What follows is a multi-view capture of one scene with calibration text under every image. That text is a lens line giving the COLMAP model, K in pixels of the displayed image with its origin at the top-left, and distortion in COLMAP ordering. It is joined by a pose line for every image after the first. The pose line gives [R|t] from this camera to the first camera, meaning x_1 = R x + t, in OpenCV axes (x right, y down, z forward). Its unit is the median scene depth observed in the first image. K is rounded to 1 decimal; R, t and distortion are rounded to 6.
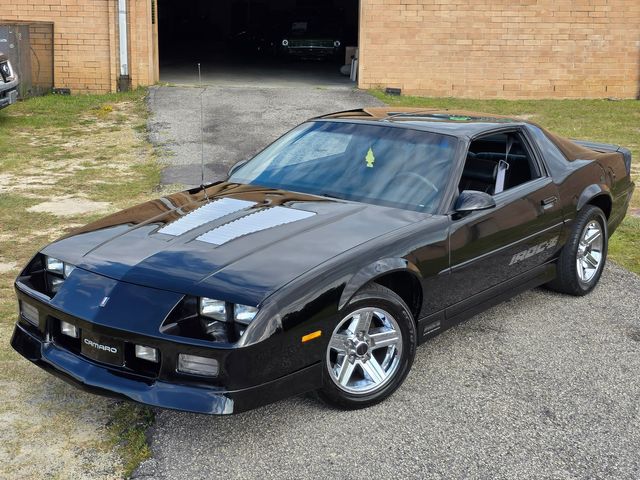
lens RADIAL K [[1102.1, 0, 306.7], [0, 1102.1, 229.9], [0, 0, 1]] dist [0.228653, -0.893116]
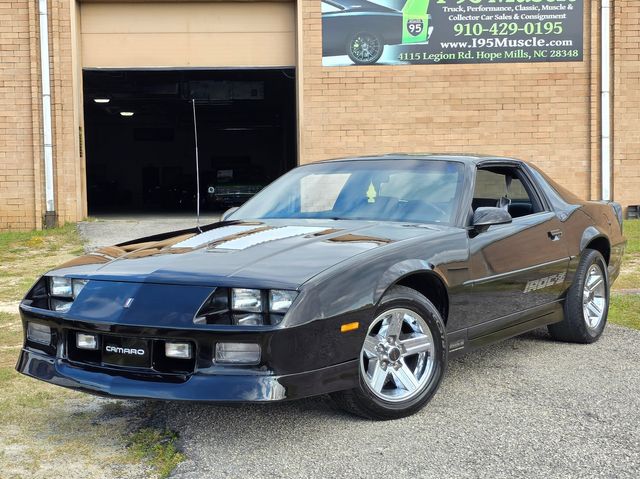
lens RADIAL K [[1186.7, 0, 305.5], [0, 1186.7, 240.7], [0, 0, 1]] dist [0.225445, -0.906518]
pose [[0.996765, -0.032599, 0.073469, -0.095204], [0.042918, 0.988707, -0.143581, 0.150018], [-0.067959, 0.146270, 0.986908, -0.021525]]
